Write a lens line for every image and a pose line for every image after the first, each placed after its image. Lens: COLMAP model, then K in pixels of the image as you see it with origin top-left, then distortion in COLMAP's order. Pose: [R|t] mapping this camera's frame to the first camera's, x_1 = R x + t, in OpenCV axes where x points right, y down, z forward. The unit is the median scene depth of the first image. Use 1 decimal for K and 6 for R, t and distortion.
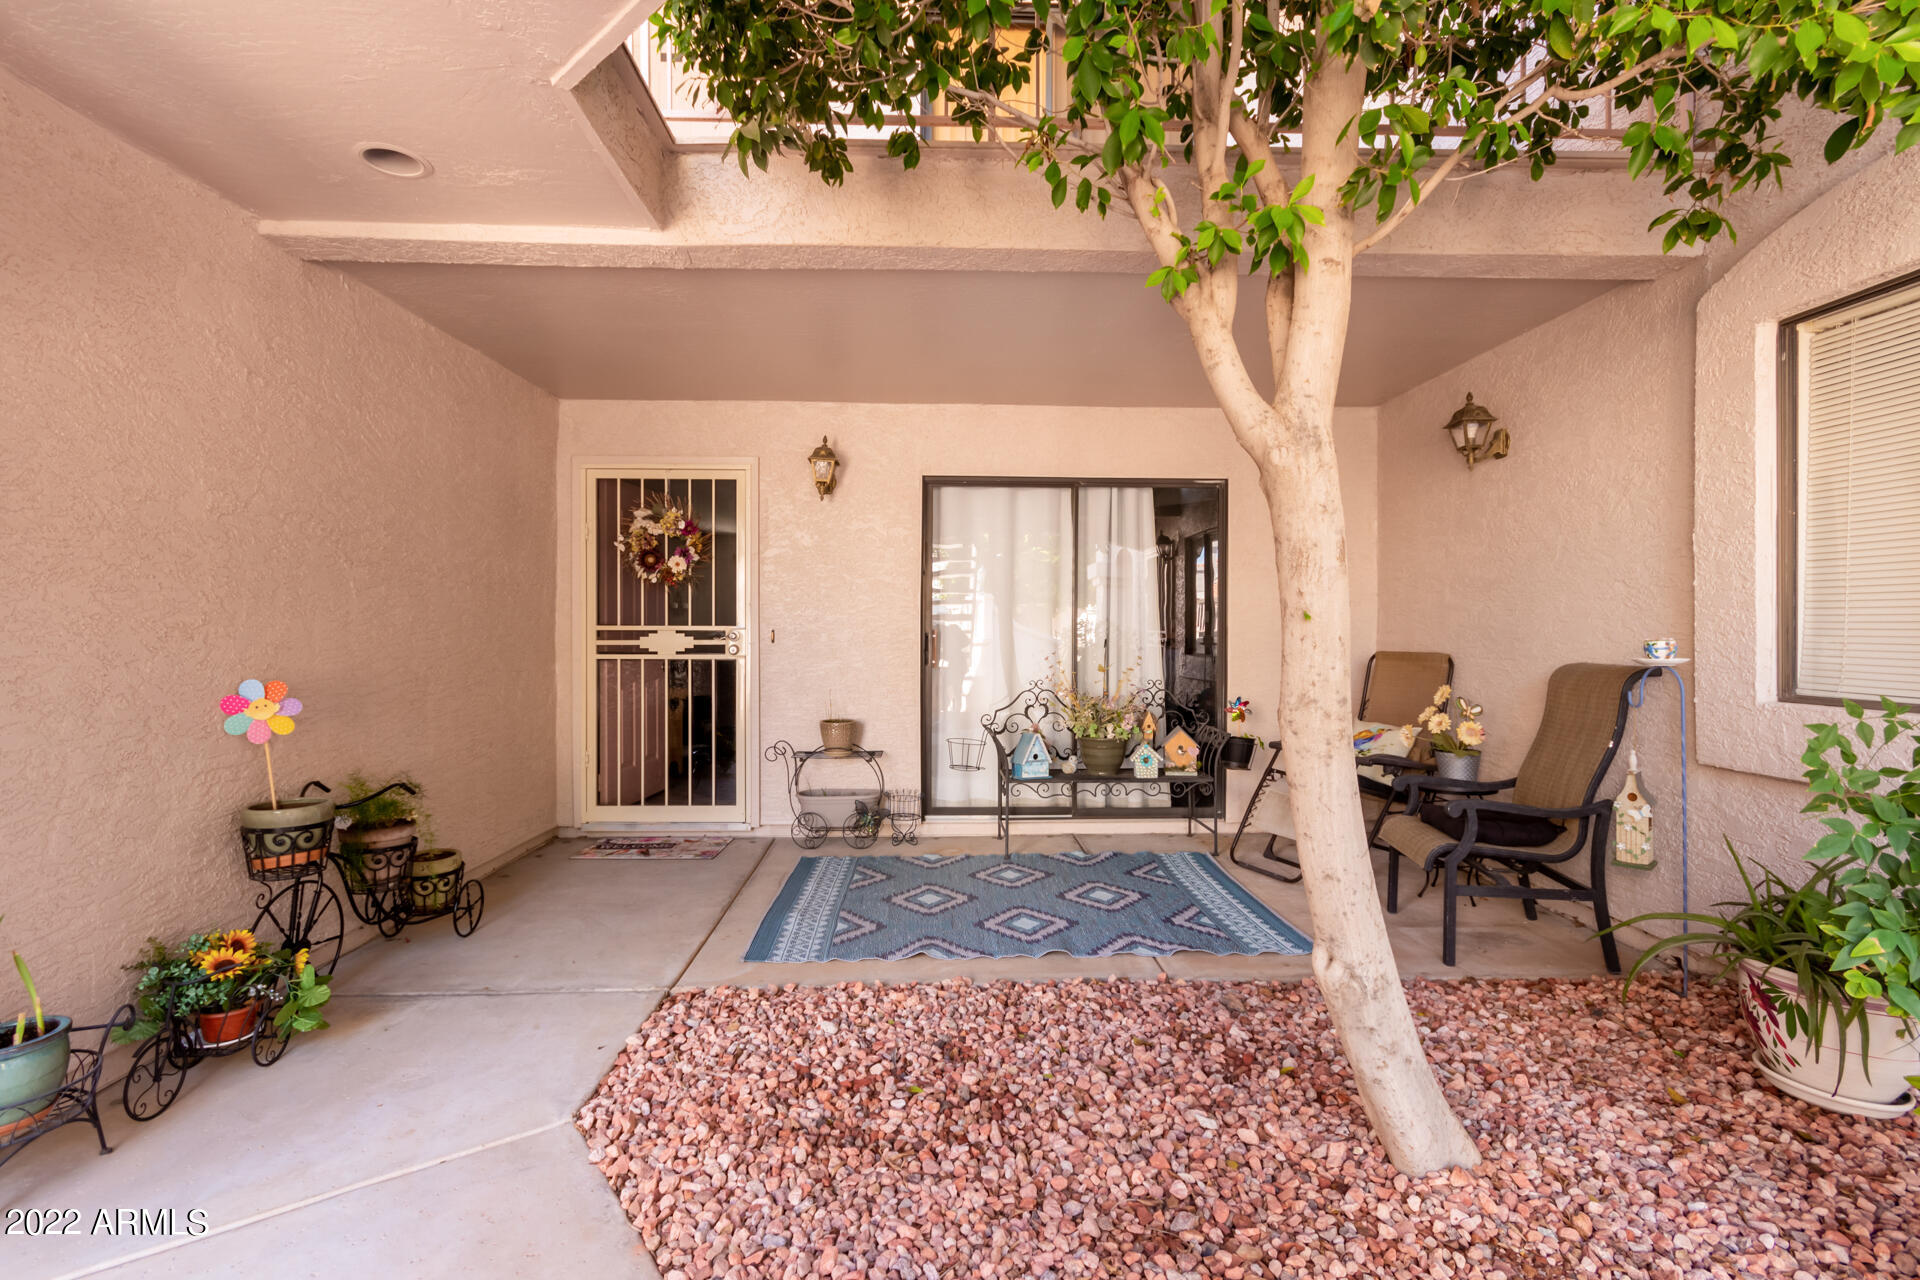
lens RADIAL K [[880.2, 0, 974.3], [0, 880.2, 641.5], [0, 0, 1]] dist [0.002264, 0.001280]
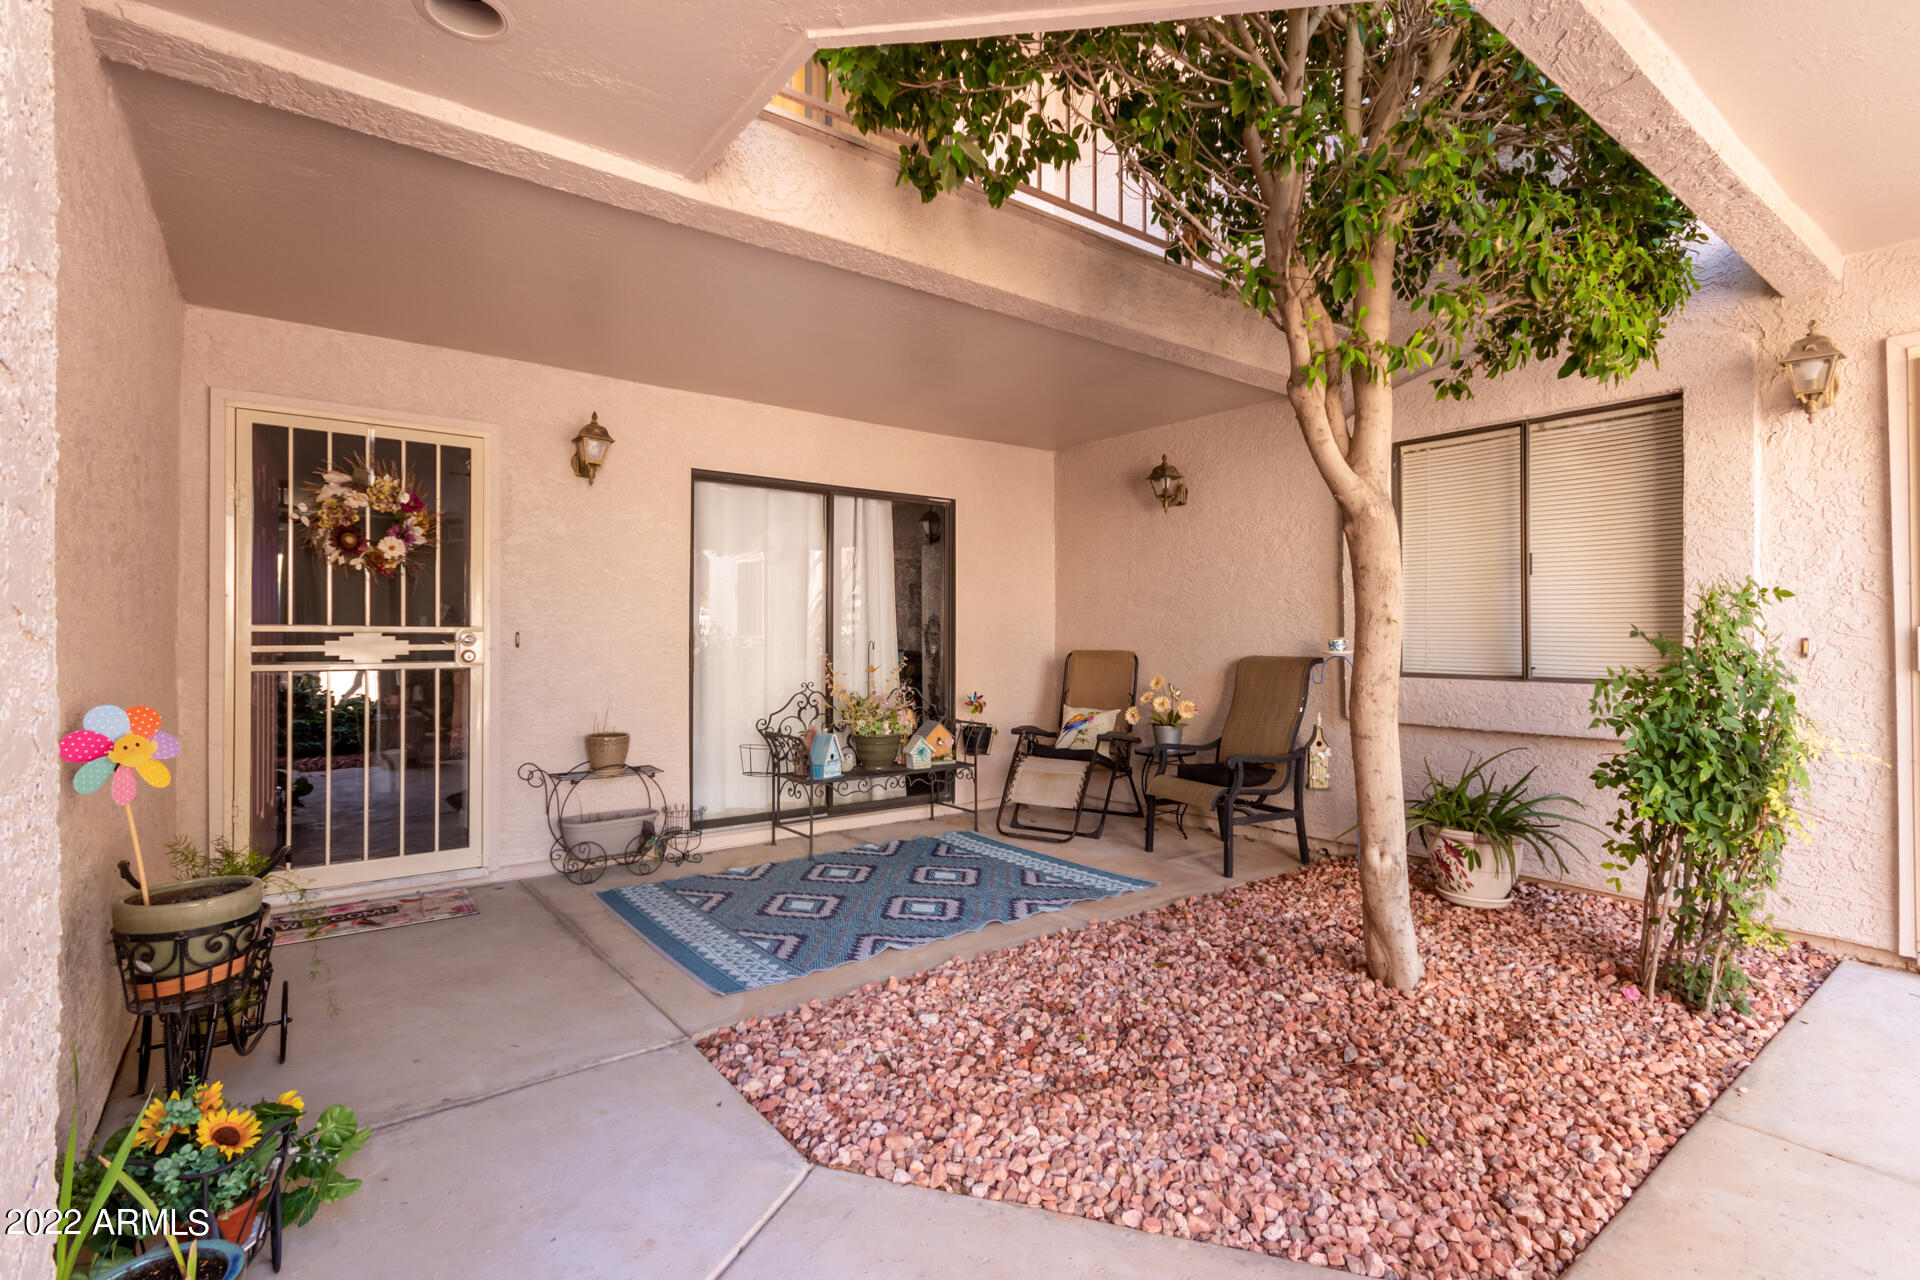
lens RADIAL K [[884.1, 0, 963.7], [0, 884.1, 635.7], [0, 0, 1]] dist [-0.000316, 0.000685]
pose [[0.820417, 0.000086, 0.571766, -0.377886], [0.007200, 0.999919, -0.010481, 0.002381], [-0.571721, 0.012716, 0.820350, 0.068412]]
